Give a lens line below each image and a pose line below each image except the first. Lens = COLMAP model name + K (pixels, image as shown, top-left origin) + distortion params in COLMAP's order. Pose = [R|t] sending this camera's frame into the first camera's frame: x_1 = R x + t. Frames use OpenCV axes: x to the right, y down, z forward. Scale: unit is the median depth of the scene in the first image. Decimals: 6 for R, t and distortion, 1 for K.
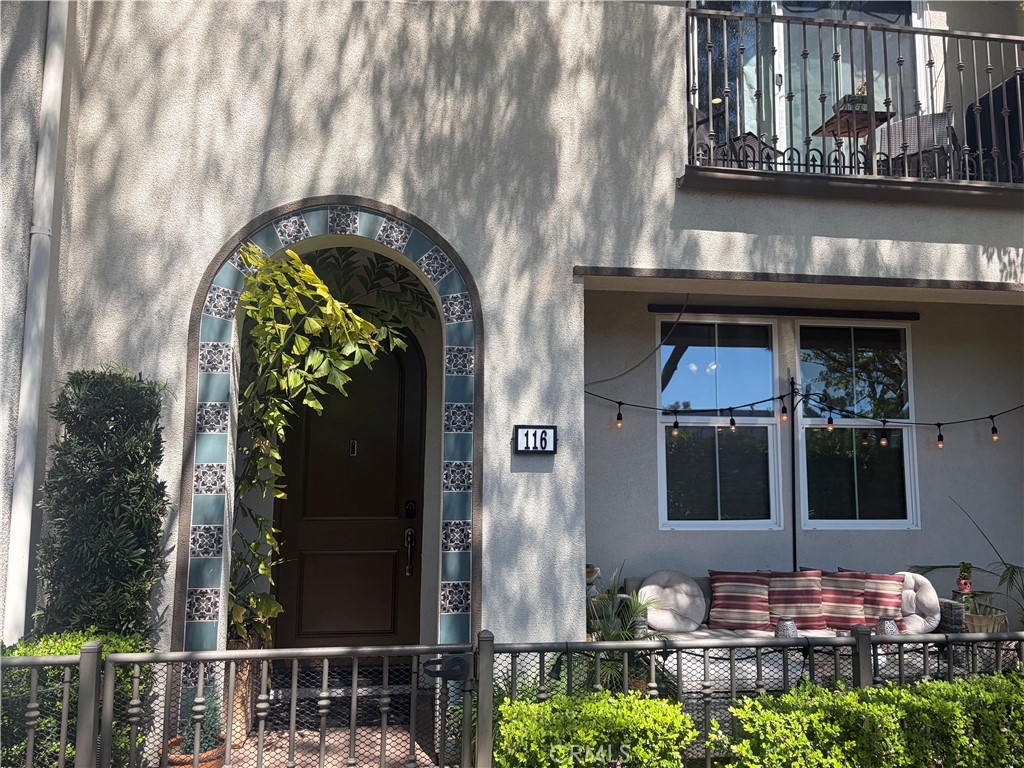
lens RADIAL K [[774.1, 0, 517.4], [0, 774.1, 394.5], [0, 0, 1]] dist [0.030026, -0.024321]
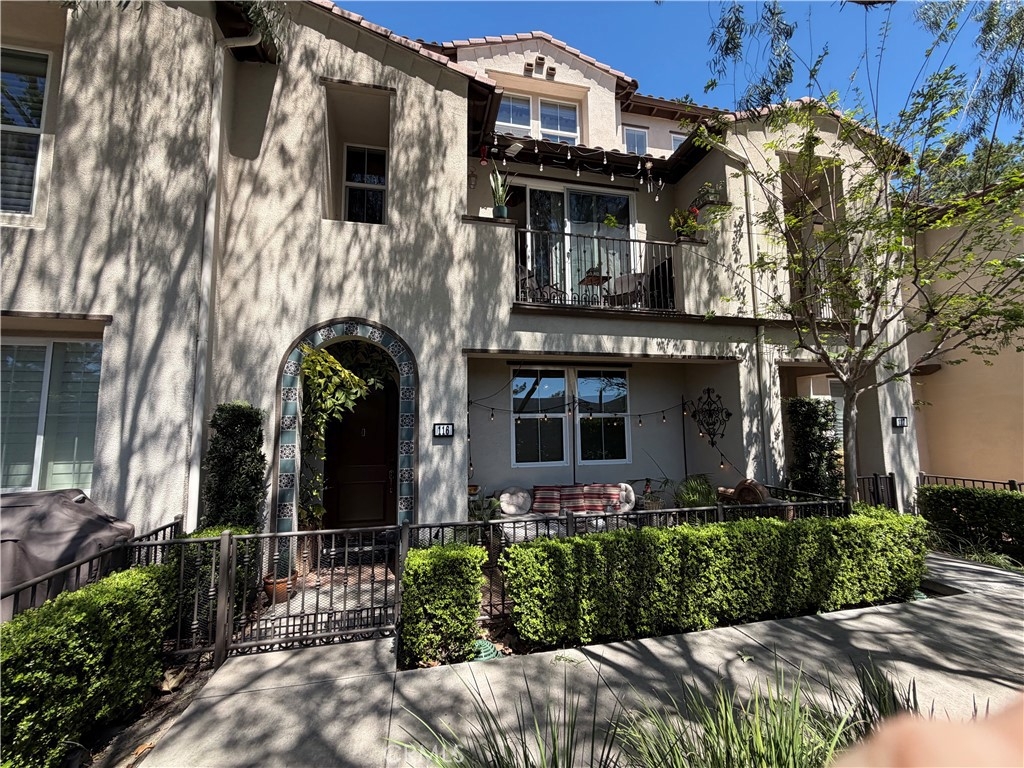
lens RADIAL K [[409.3, 0, 510.4], [0, 409.3, 392.2], [0, 0, 1]] dist [0.000451, 0.000128]
pose [[0.996836, -0.012313, 0.078524, 0.120353], [0.011622, 0.999890, 0.009250, -0.055559], [-0.078629, -0.008308, 0.996869, -0.158528]]
